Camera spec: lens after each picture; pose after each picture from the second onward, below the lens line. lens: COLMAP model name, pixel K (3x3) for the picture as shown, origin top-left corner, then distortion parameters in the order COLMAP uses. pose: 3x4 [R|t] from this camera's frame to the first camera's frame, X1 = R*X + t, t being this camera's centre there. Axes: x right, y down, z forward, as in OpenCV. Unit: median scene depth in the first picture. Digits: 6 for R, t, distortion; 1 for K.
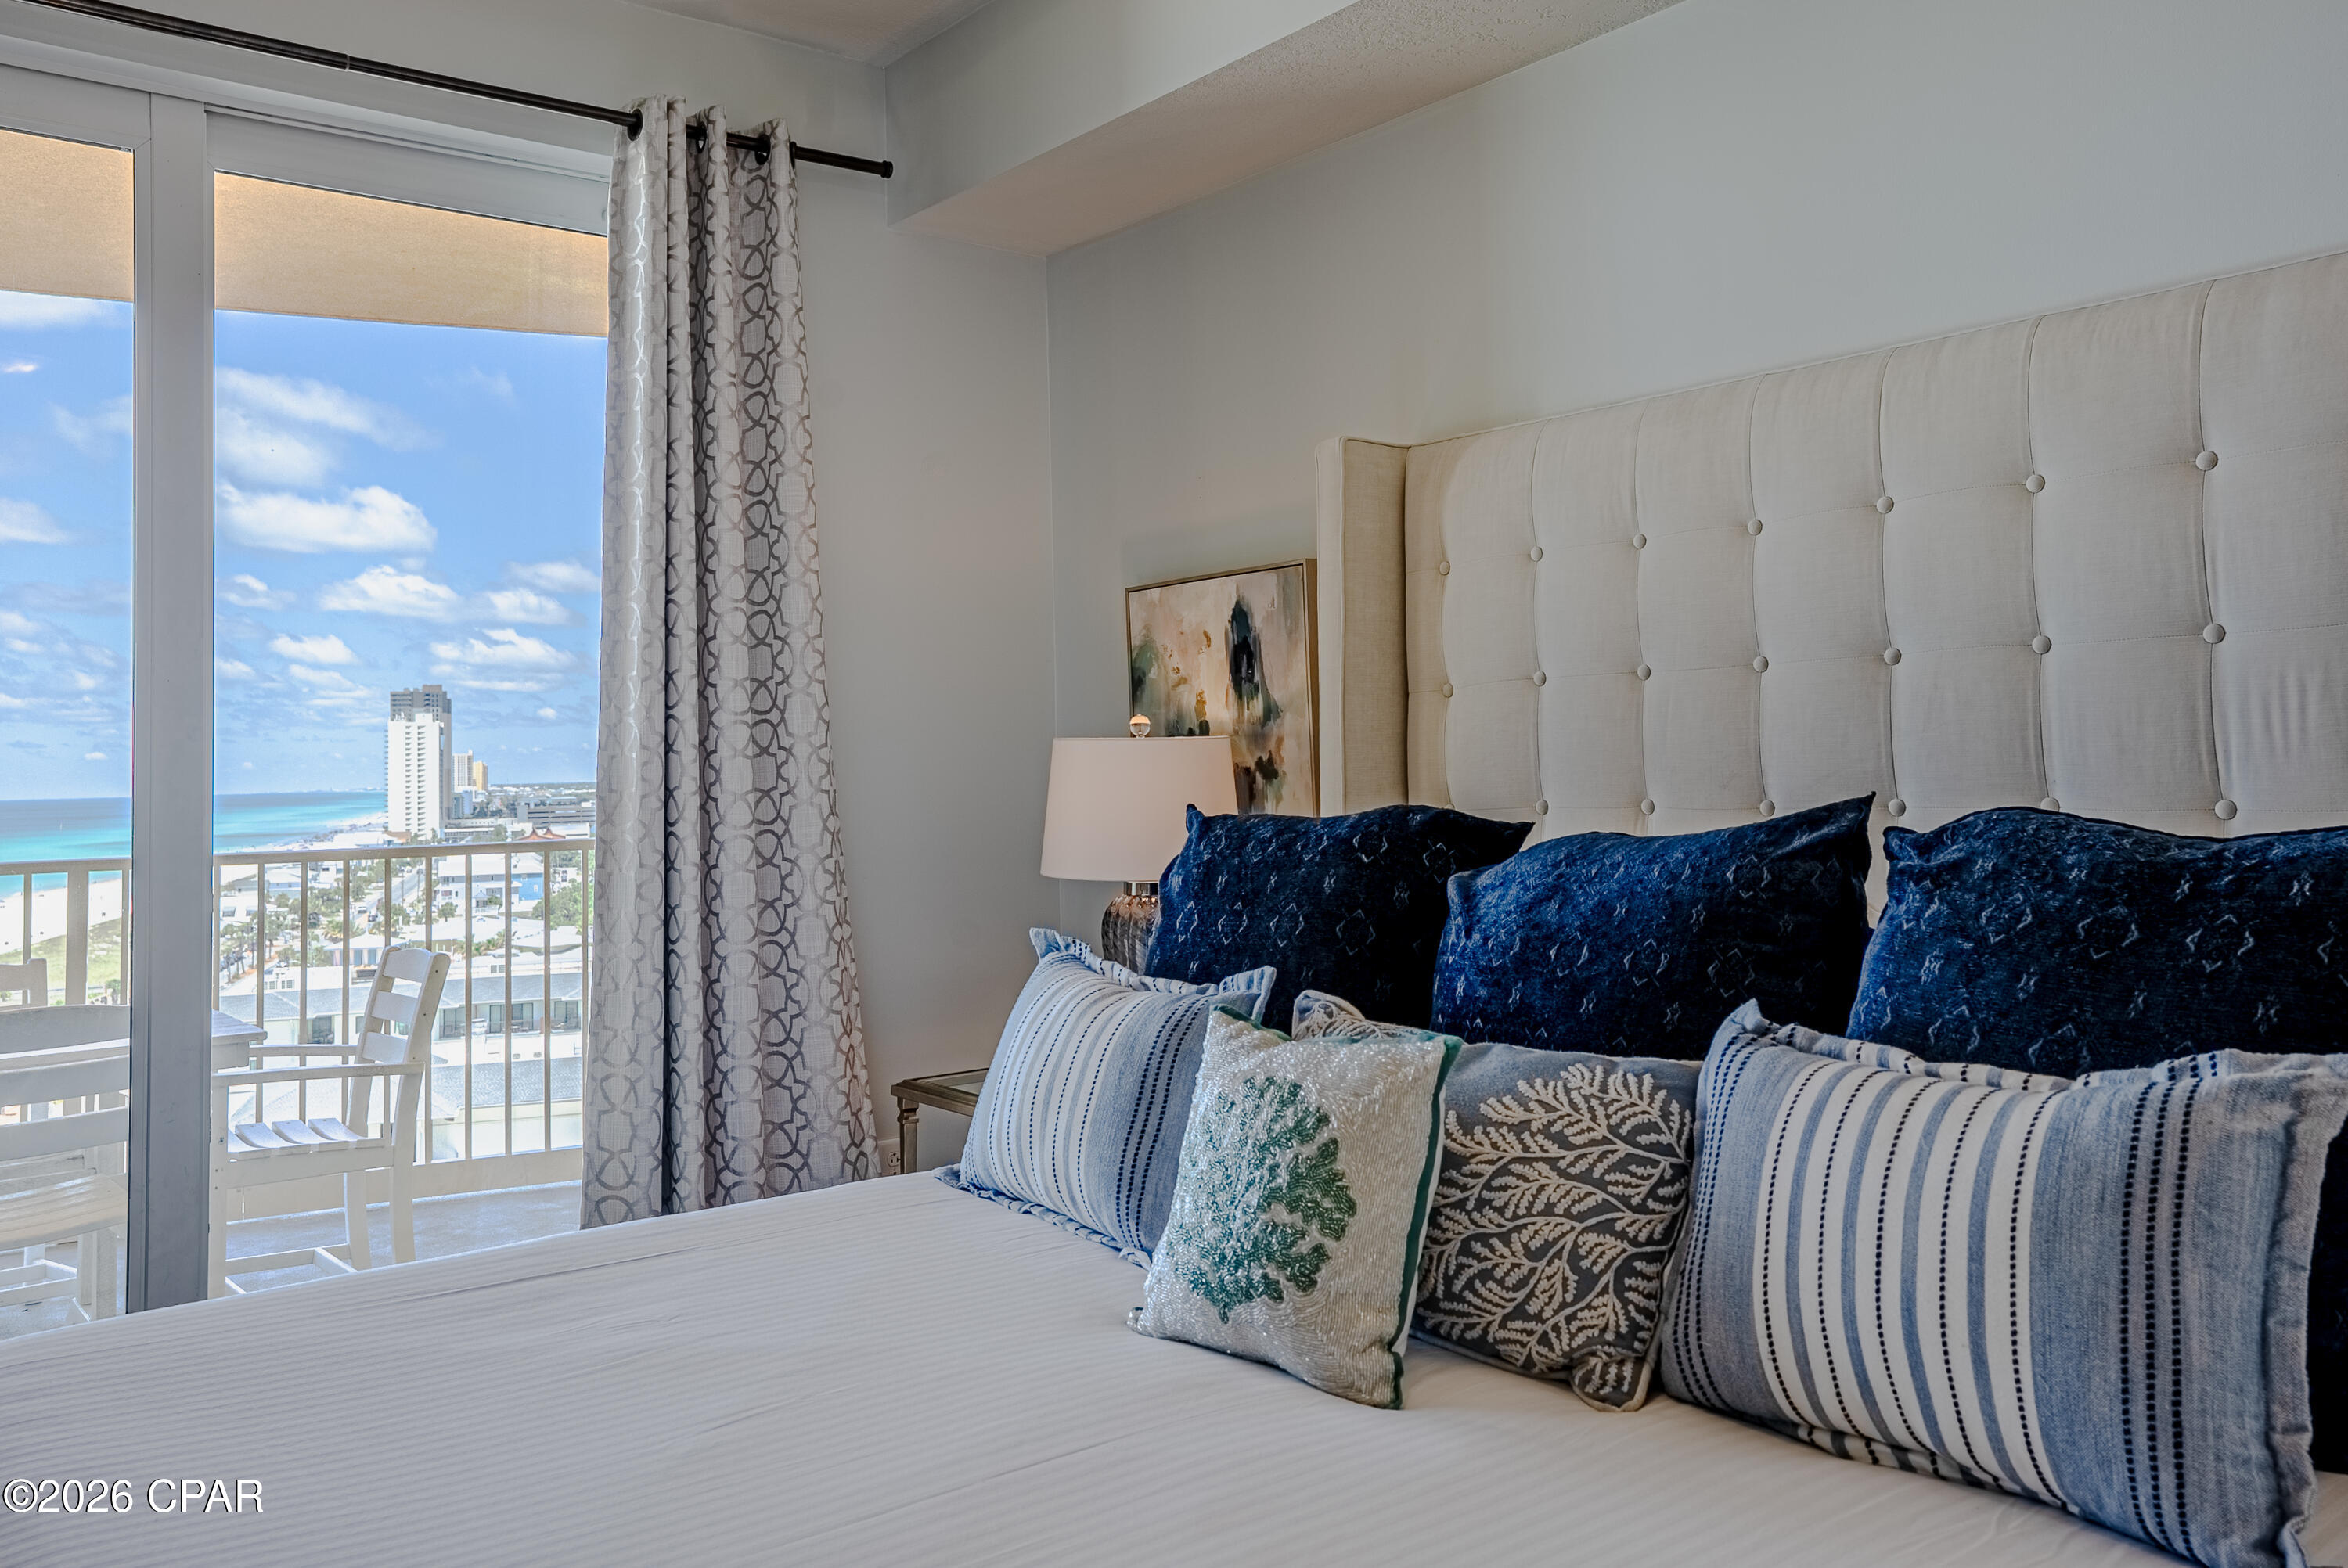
lens RADIAL K [[1878.7, 0, 1176.7], [0, 1878.7, 678.5], [0, 0, 1]] dist [0.001636, 0.051963]
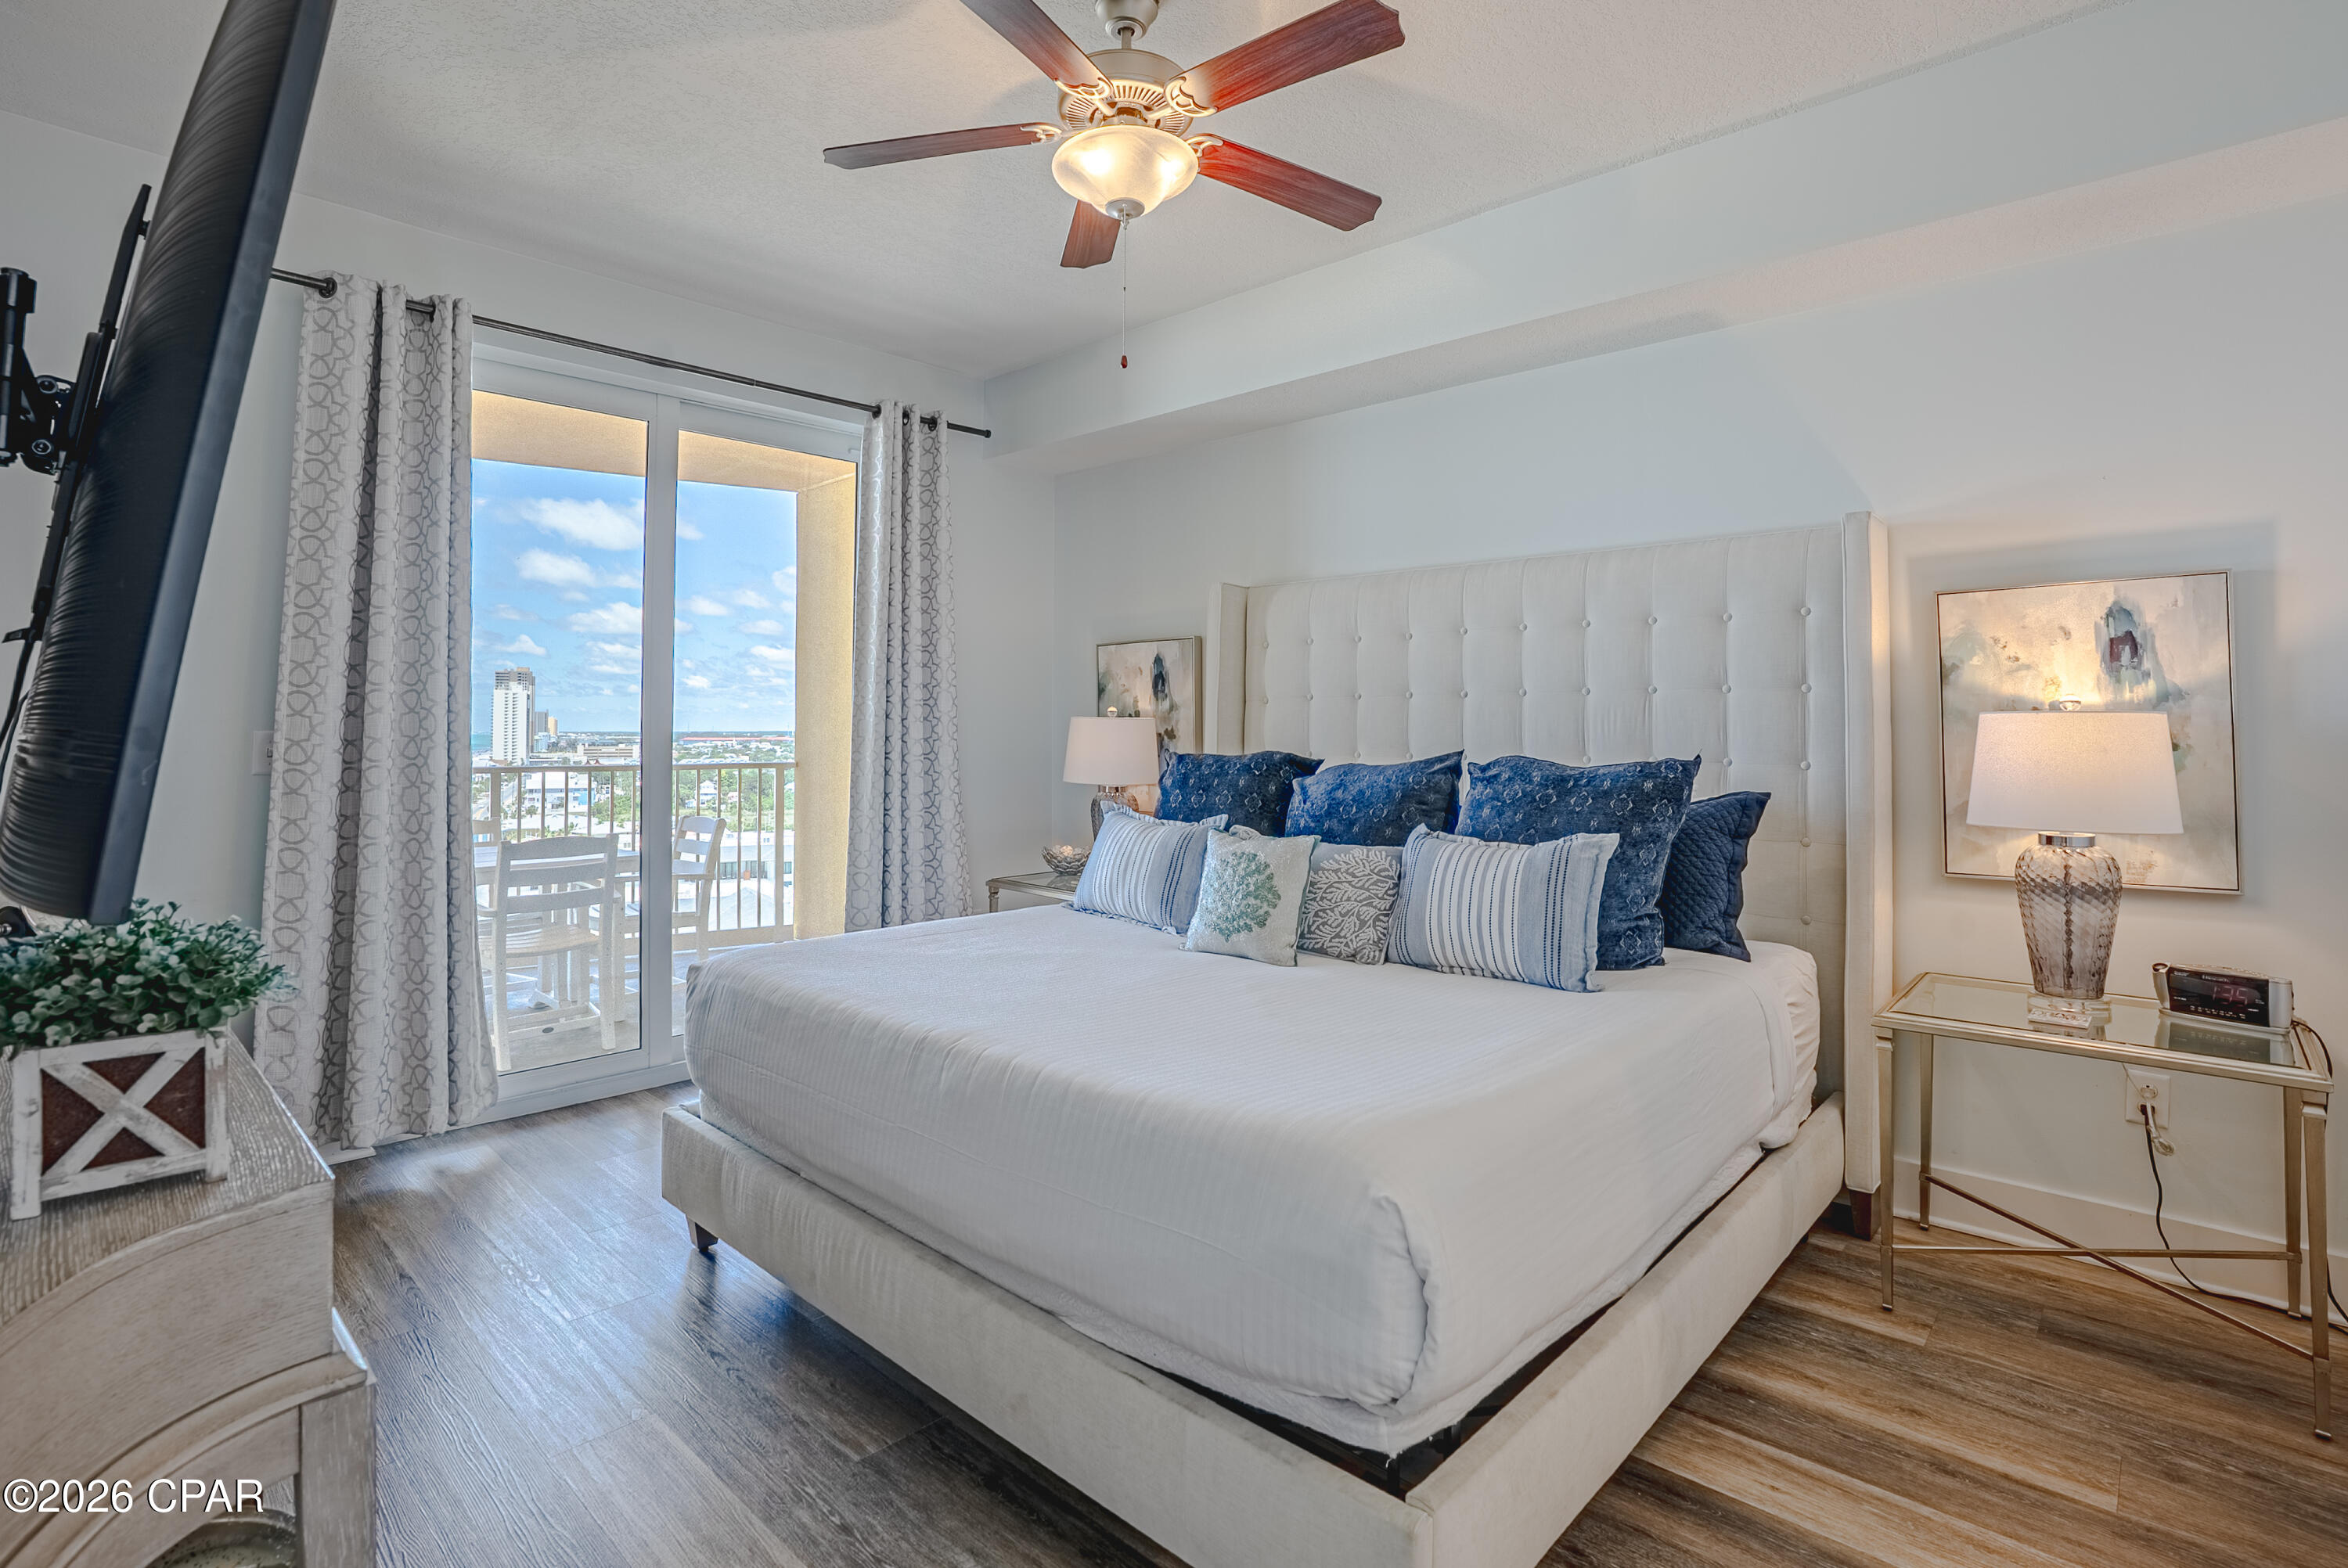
lens RADIAL K [[1098.1, 0, 1174.1], [0, 1098.1, 732.3], [0, 0, 1]] dist [-0.049908, 0.000069]
pose [[0.989865, 0.026175, 0.139579, -0.226093], [-0.032553, 0.998518, 0.043610, -0.015205], [-0.138231, -0.047712, 0.989250, -0.420444]]
